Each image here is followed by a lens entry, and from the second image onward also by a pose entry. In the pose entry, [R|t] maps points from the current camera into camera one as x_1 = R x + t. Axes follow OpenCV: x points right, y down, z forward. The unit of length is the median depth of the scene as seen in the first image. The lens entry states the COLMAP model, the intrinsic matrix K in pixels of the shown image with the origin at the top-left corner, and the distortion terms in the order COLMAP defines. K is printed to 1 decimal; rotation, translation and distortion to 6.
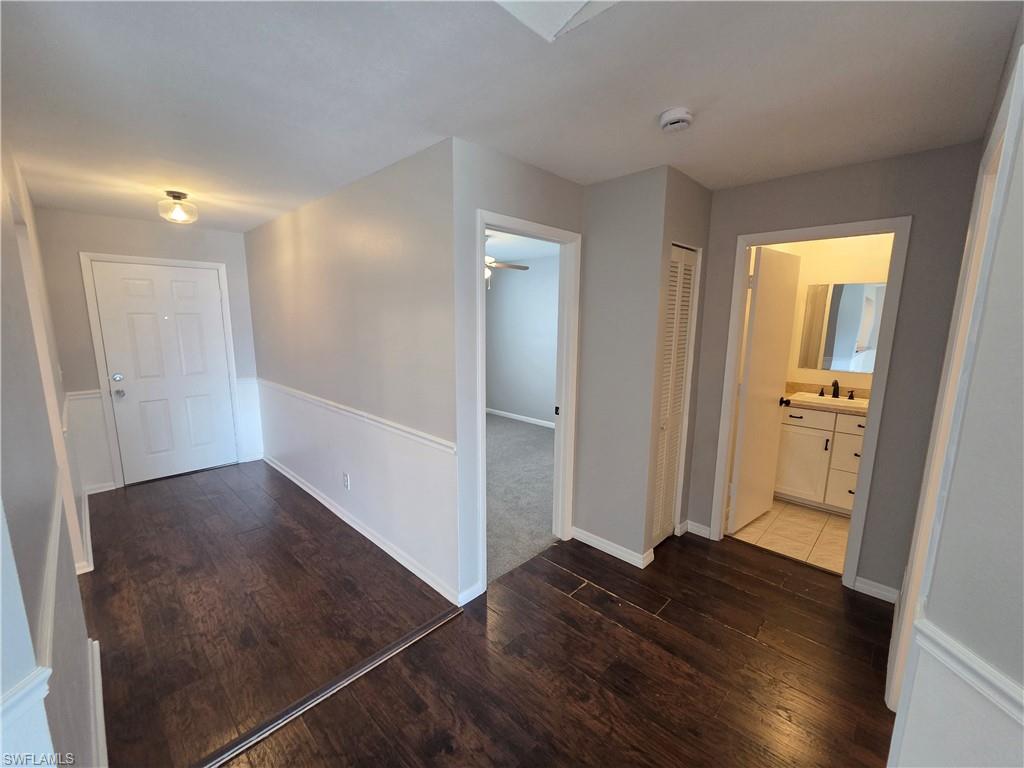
lens RADIAL K [[418.1, 0, 509.7], [0, 418.1, 386.5], [0, 0, 1]] dist [0.001591, -0.000364]
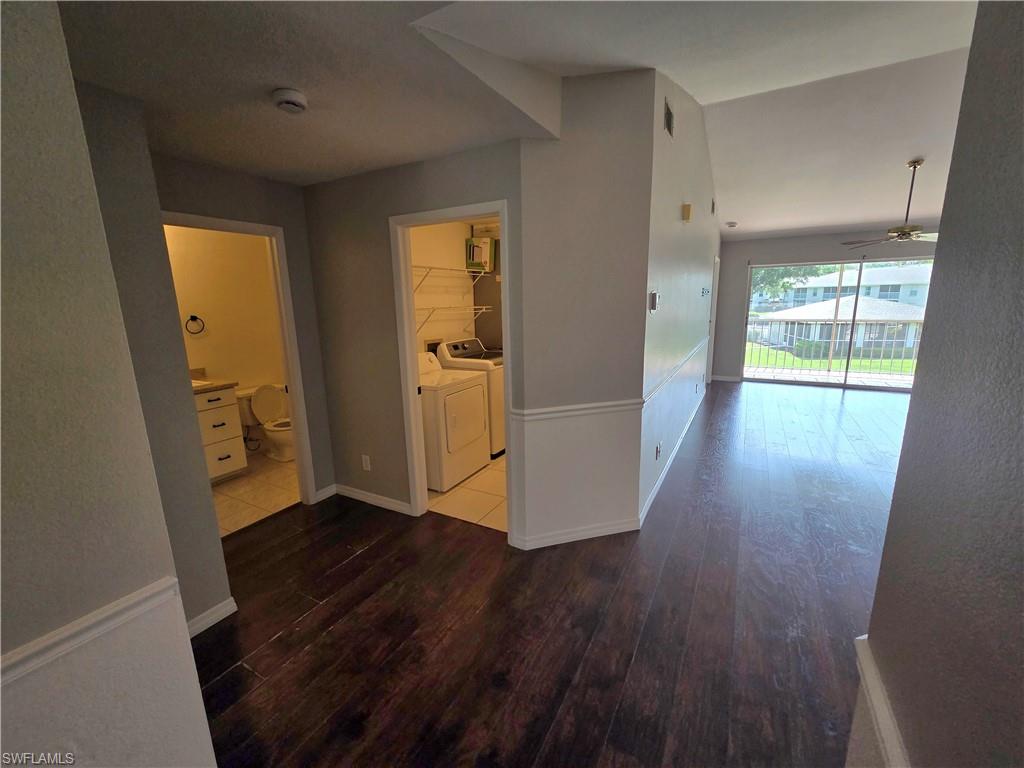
lens RADIAL K [[418.1, 0, 509.7], [0, 418.1, 386.5], [0, 0, 1]] dist [0.001591, -0.000364]
pose [[-0.248976, -0.197460, 0.948167, -0.719603], [0.177950, 0.953002, 0.245194, -0.126217], [-0.952021, 0.229774, -0.202136, 0.779676]]
